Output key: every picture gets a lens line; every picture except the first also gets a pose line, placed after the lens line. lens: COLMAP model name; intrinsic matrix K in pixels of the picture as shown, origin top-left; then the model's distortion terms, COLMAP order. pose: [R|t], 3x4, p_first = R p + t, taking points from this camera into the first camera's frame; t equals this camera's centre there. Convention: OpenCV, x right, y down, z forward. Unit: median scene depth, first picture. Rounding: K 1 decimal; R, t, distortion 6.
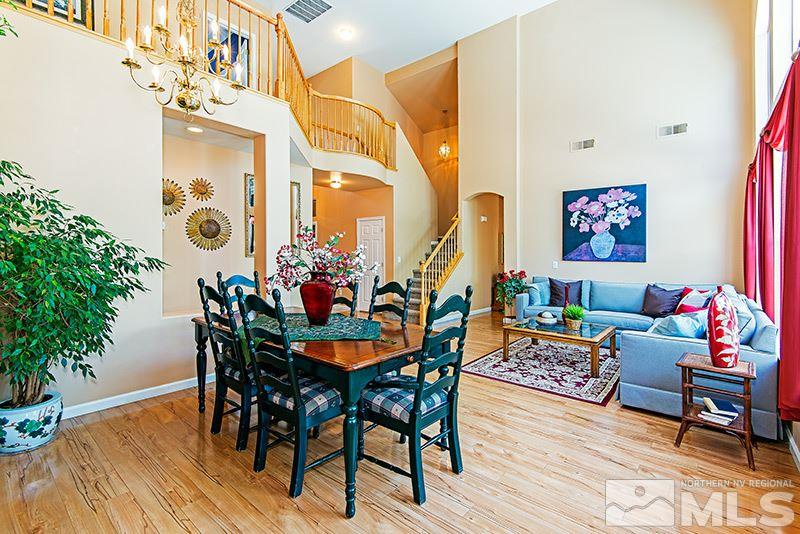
lens RADIAL K [[363.9, 0, 402.9], [0, 363.9, 249.2], [0, 0, 1]] dist [0.003559, -0.000028]
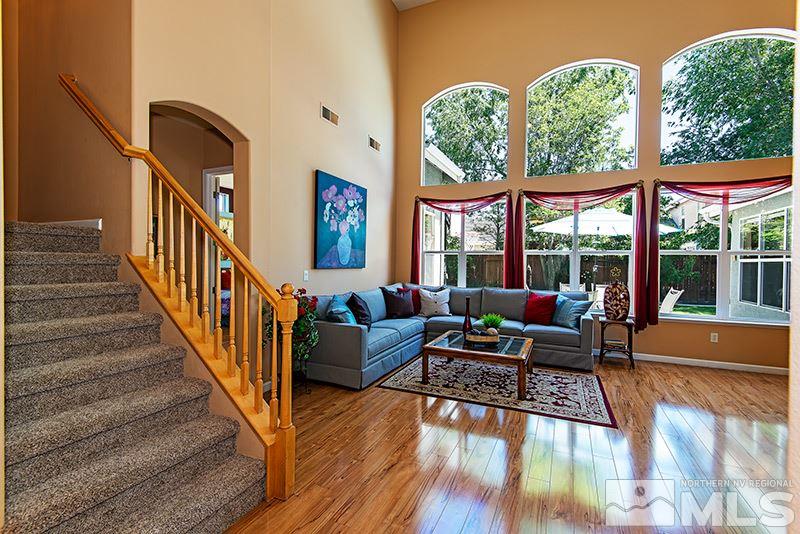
lens RADIAL K [[363.9, 0, 402.9], [0, 363.9, 249.2], [0, 0, 1]] dist [0.003559, -0.000028]
pose [[-0.271960, 0.026921, 0.961932, -0.295058], [-0.015436, 0.999358, -0.032332, 0.014026], [-0.962185, -0.023642, -0.271370, 1.115054]]
